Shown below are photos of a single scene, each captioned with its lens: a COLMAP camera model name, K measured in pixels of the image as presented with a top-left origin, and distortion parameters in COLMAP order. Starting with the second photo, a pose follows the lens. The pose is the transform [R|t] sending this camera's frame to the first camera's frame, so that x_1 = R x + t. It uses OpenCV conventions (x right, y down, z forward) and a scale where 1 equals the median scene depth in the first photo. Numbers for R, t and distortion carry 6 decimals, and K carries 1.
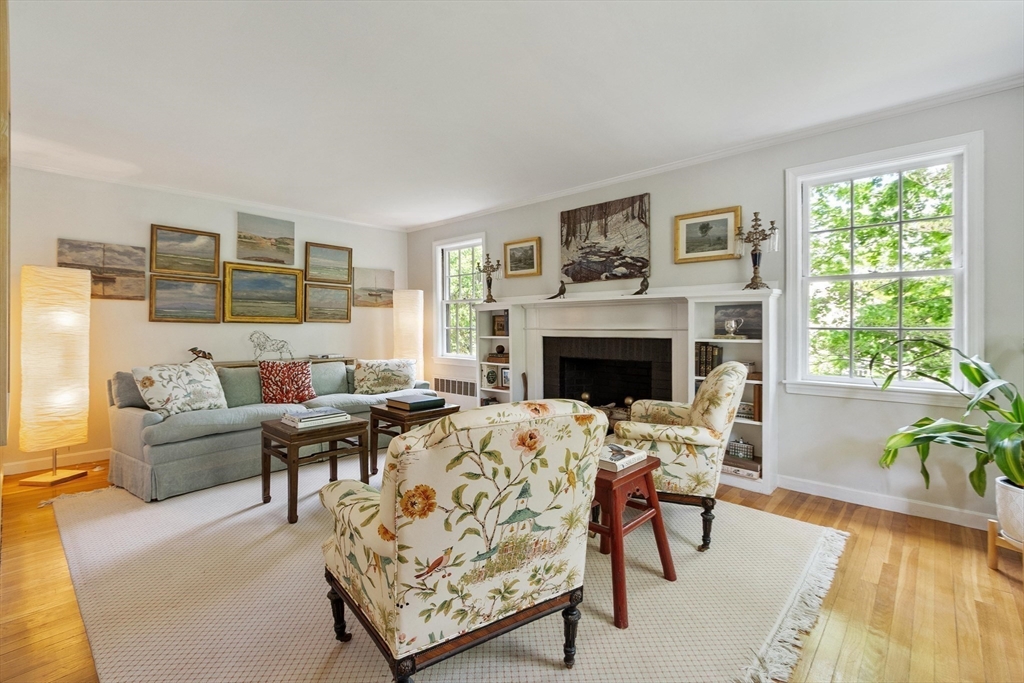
lens RADIAL K [[450.8, 0, 515.2], [0, 450.8, 325.8], [0, 0, 1]] dist [0.002873, 0.000614]
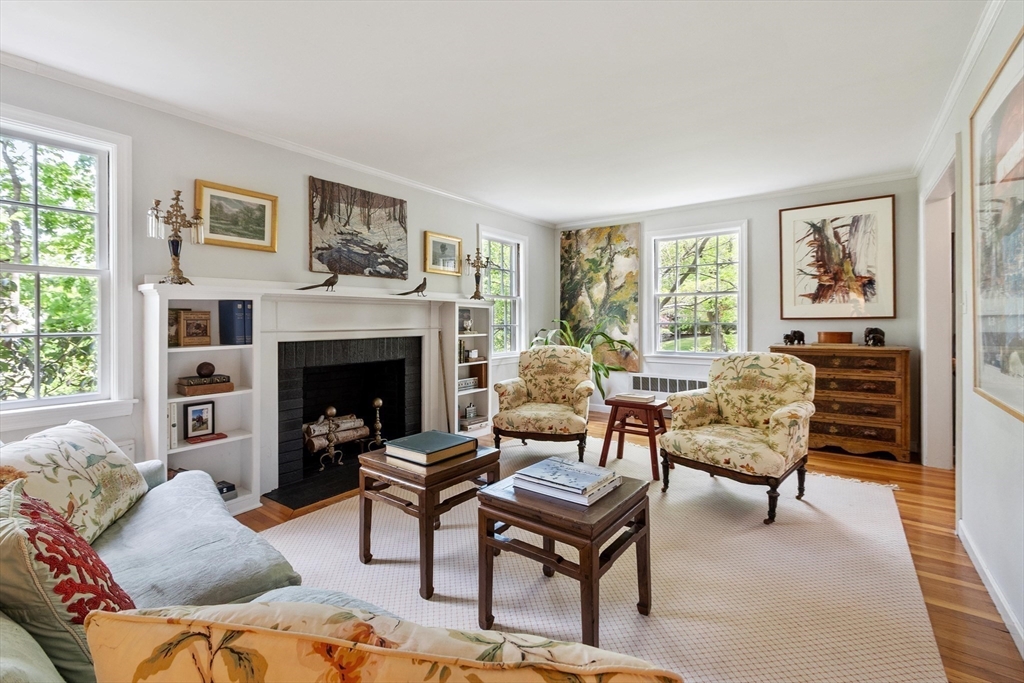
lens RADIAL K [[450.8, 0, 522.3], [0, 450.8, 320.3], [0, 0, 1]] dist [0.002873, 0.000614]
pose [[-0.100391, 0.005991, 0.994930, -0.912034], [0.007262, 0.999960, -0.005289, -0.004644], [-0.994922, 0.006694, -0.100430, 0.959623]]
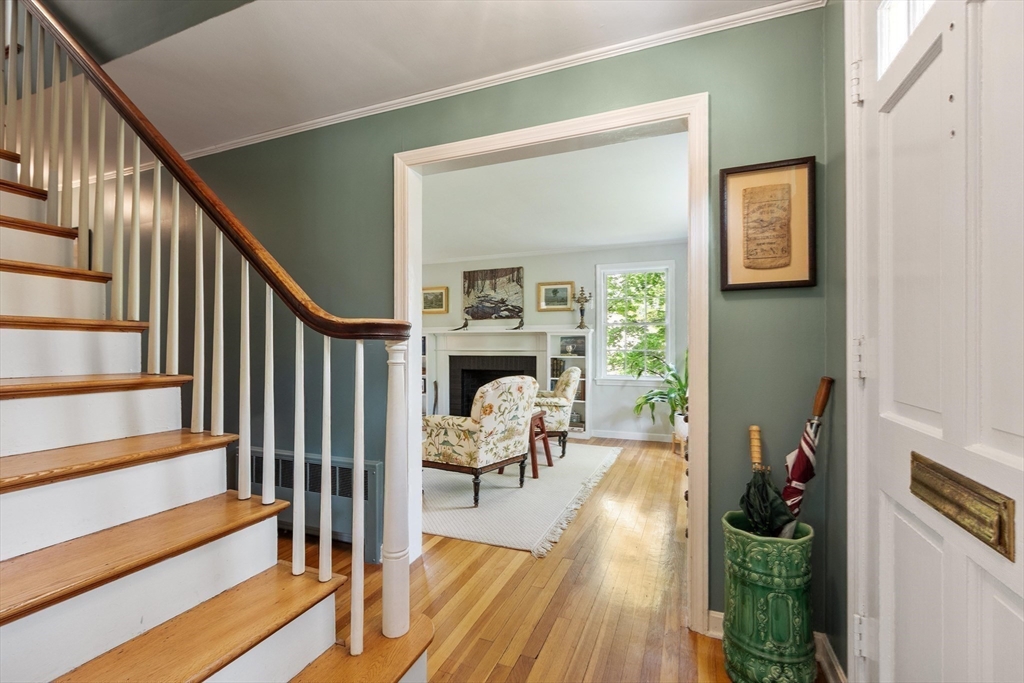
lens RADIAL K [[450.8, 0, 507.6], [0, 450.8, 342.0], [0, 0, 1]] dist [0.002873, 0.000614]
pose [[0.937902, 0.009018, 0.346784, -0.363705], [-0.004336, 0.999889, -0.014274, -0.000315], [-0.346874, 0.011884, 0.937836, -0.577802]]
